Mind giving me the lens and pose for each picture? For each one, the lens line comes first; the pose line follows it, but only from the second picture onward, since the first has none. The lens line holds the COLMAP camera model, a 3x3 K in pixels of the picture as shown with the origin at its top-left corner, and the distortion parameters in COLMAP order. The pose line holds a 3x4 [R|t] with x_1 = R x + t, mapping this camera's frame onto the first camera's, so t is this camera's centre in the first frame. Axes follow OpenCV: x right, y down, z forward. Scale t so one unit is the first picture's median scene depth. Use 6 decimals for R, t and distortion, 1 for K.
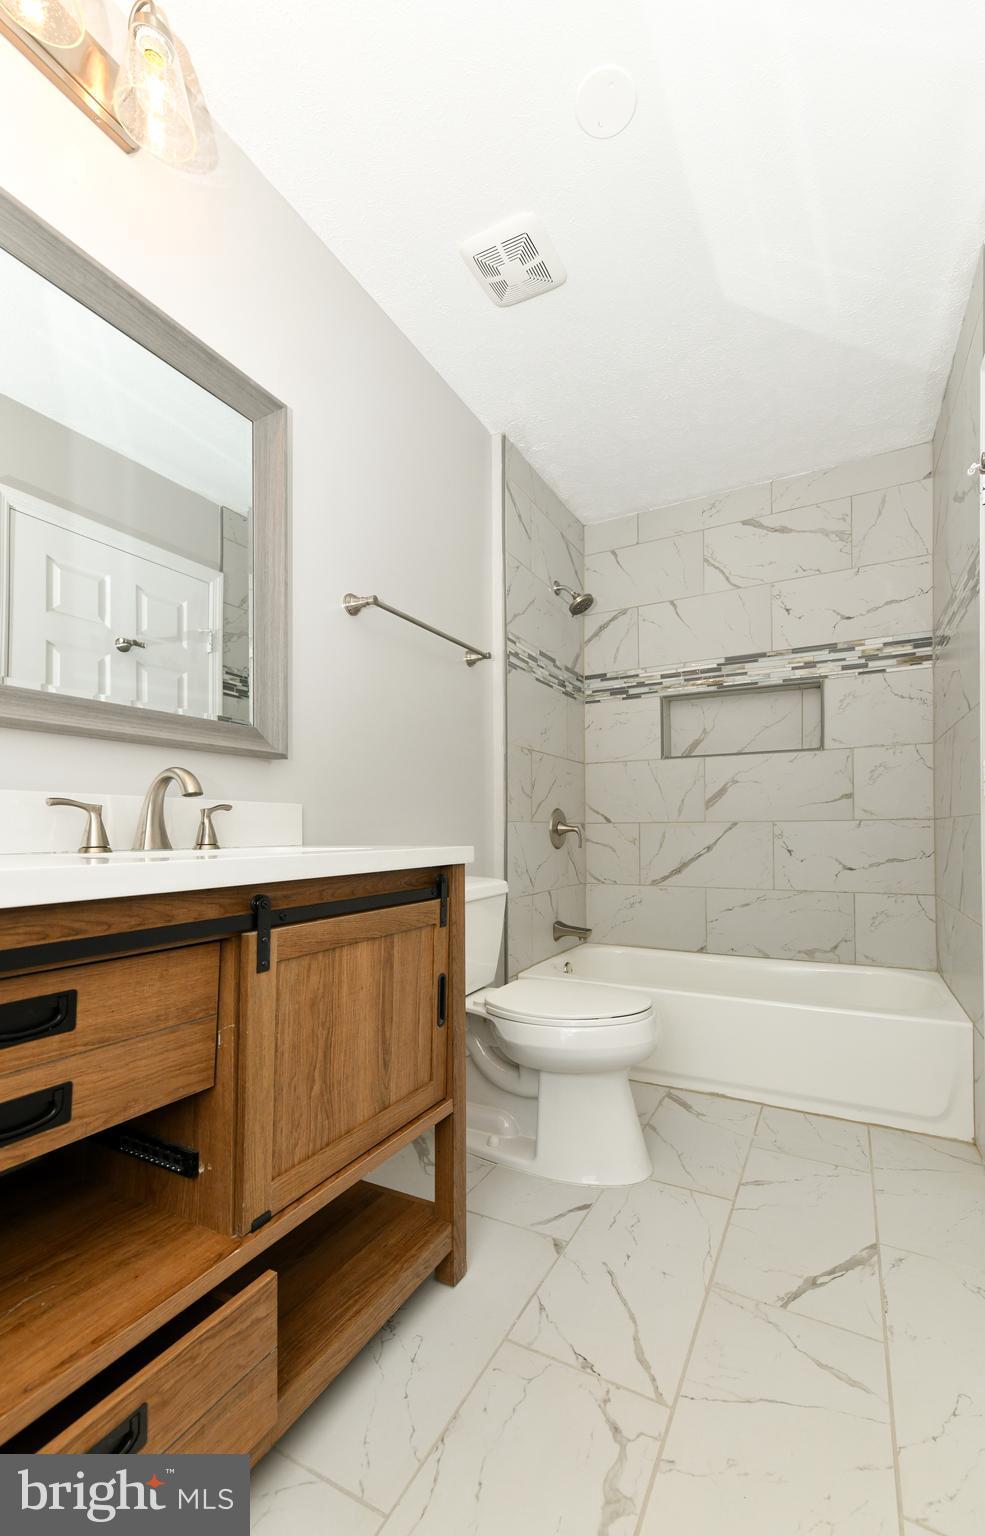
lens RADIAL K [[622.9, 0, 548.4], [0, 622.9, 817.4], [0, 0, 1]] dist [0.004648, 0.000525]
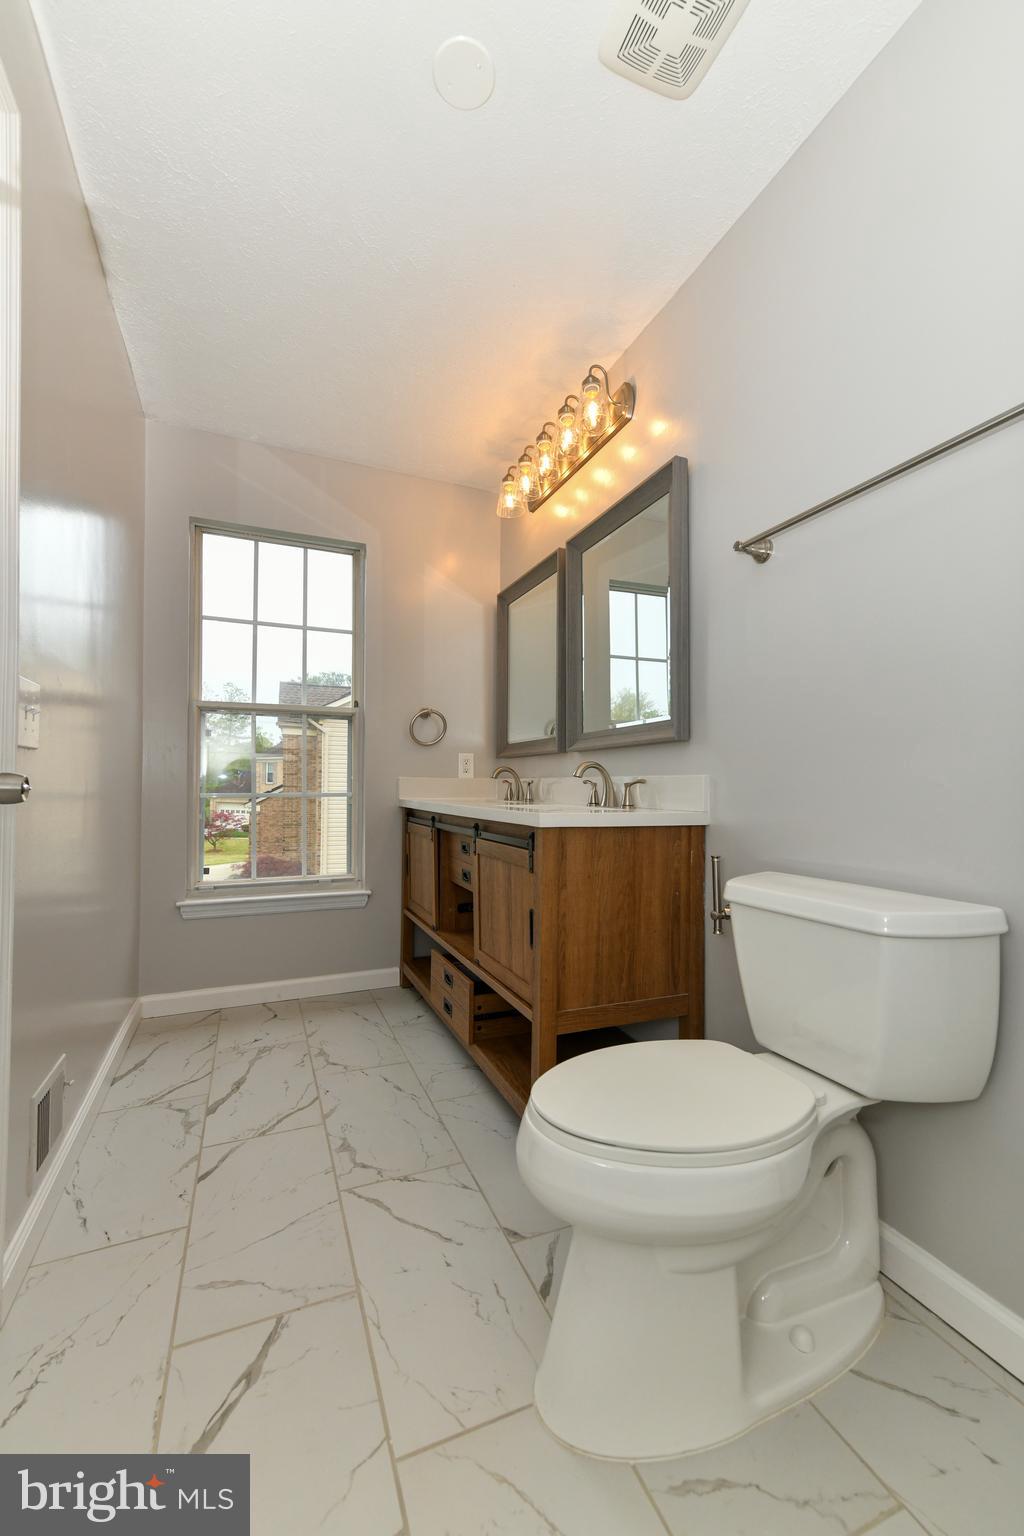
lens RADIAL K [[609.0, 0, 511.0], [0, 609.0, 772.5], [0, 0, 1]] dist [0.011094, 0.000247]
pose [[-0.664196, -0.013348, -0.747439, 0.851752], [0.007793, 0.999663, -0.024777, -0.004612], [0.747518, -0.022282, -0.663868, 1.902456]]
